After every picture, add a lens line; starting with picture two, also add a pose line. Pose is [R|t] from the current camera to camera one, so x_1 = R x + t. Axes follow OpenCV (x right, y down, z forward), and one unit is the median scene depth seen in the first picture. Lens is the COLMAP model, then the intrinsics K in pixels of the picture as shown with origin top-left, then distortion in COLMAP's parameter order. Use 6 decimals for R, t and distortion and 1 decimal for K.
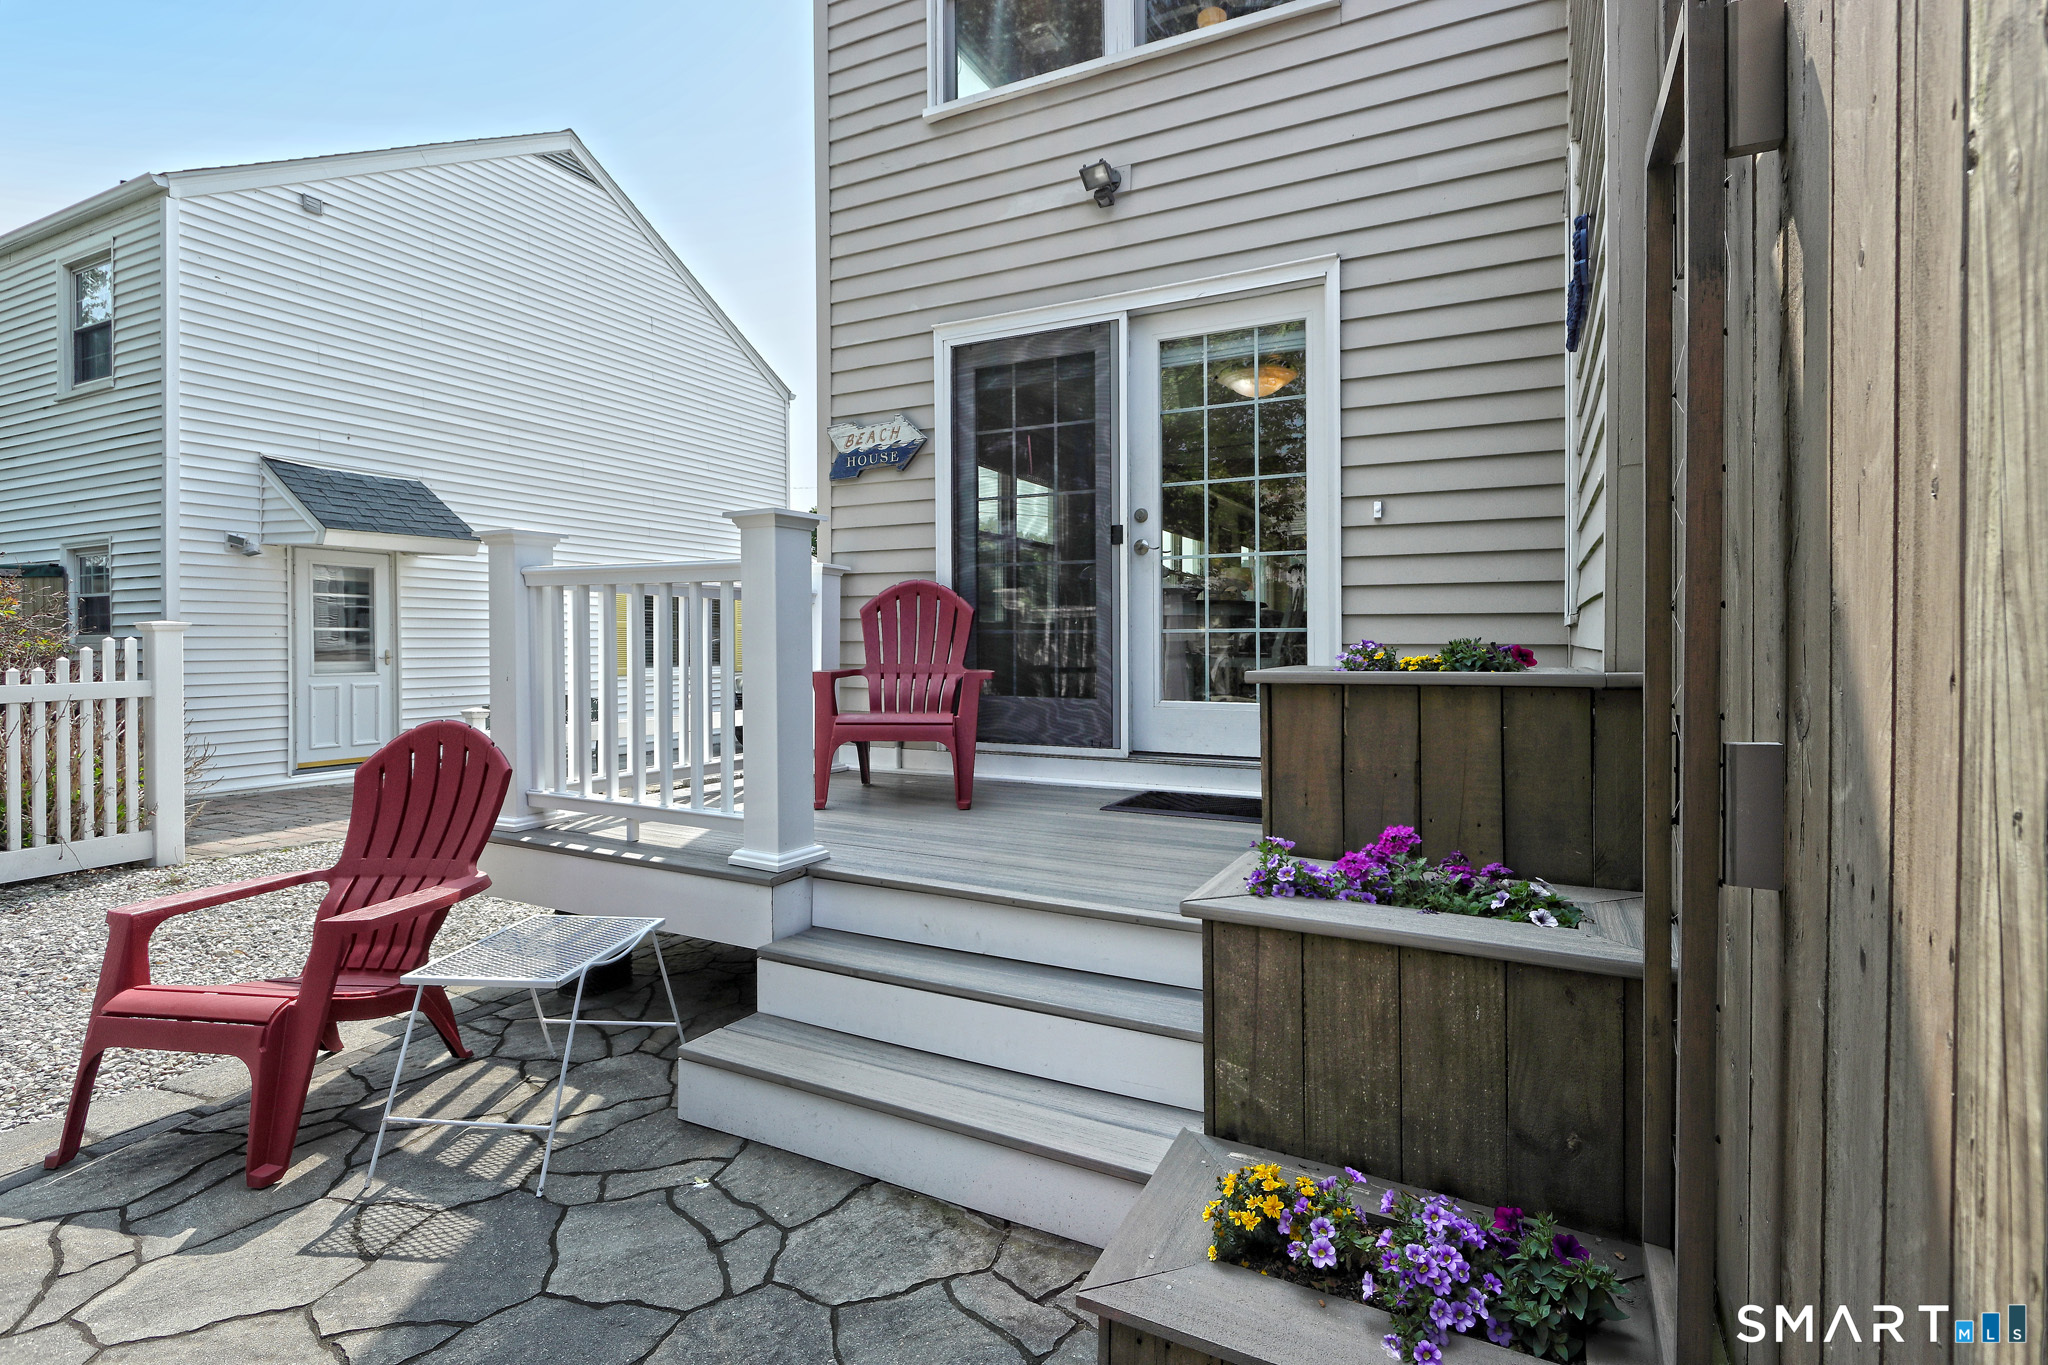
lens RADIAL K [[947.2, 0, 994.4], [0, 947.2, 641.7], [0, 0, 1]] dist [0.006146, -0.003110]
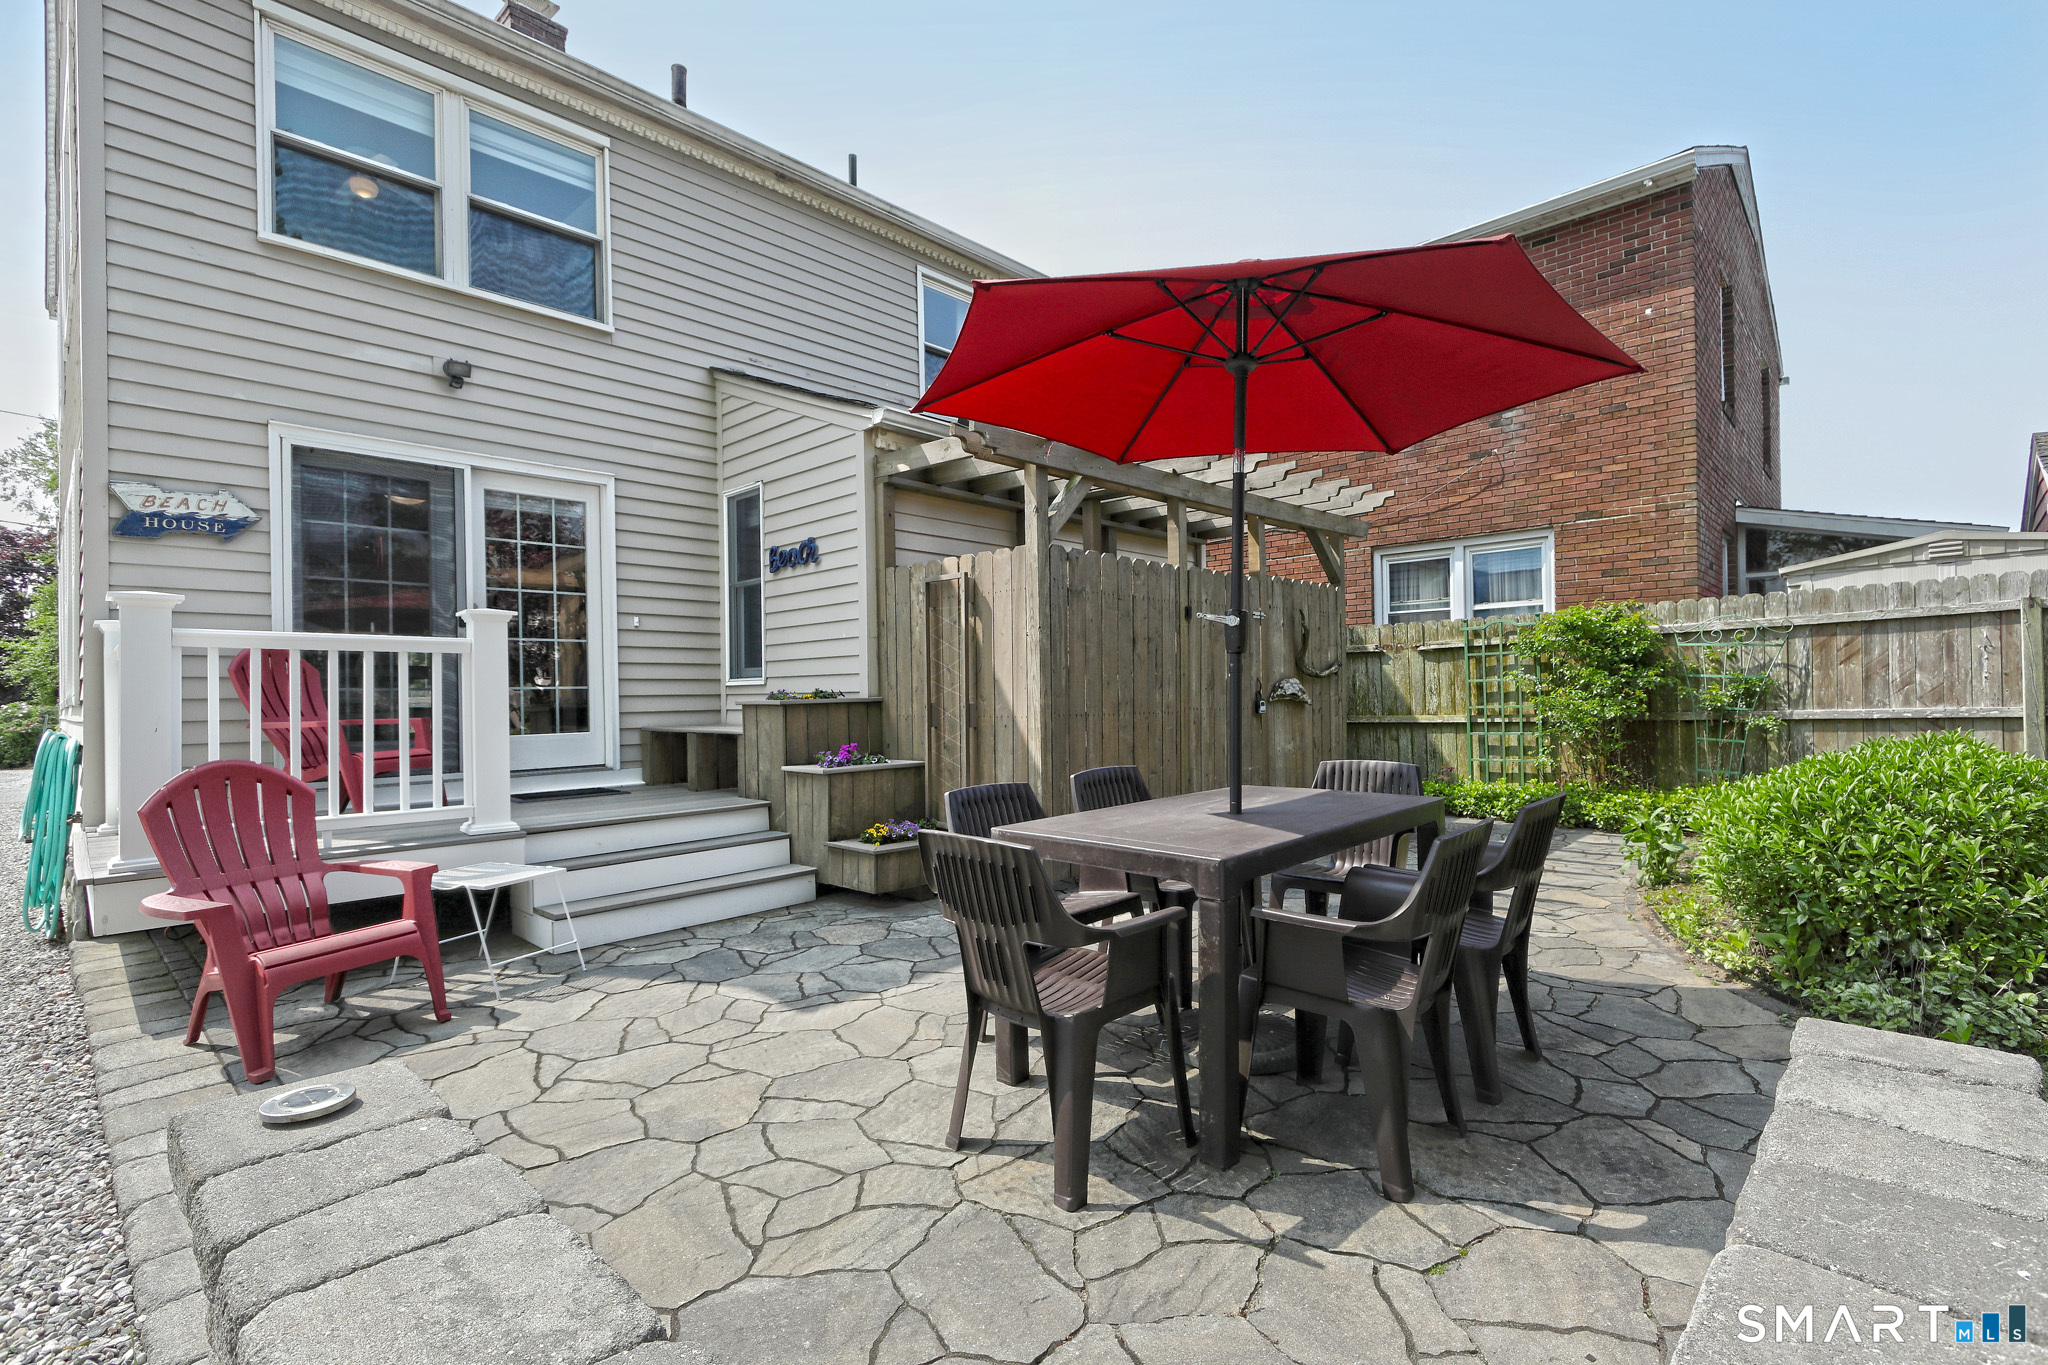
lens RADIAL K [[947.2, 0, 1022.7], [0, 947.2, 684.3], [0, 0, 1]] dist [0.006146, -0.003110]
pose [[0.298662, 0.004955, 0.954346, -1.109805], [0.018572, 0.999767, -0.011003, 0.015454], [-0.954178, 0.021011, 0.298501, -0.247995]]
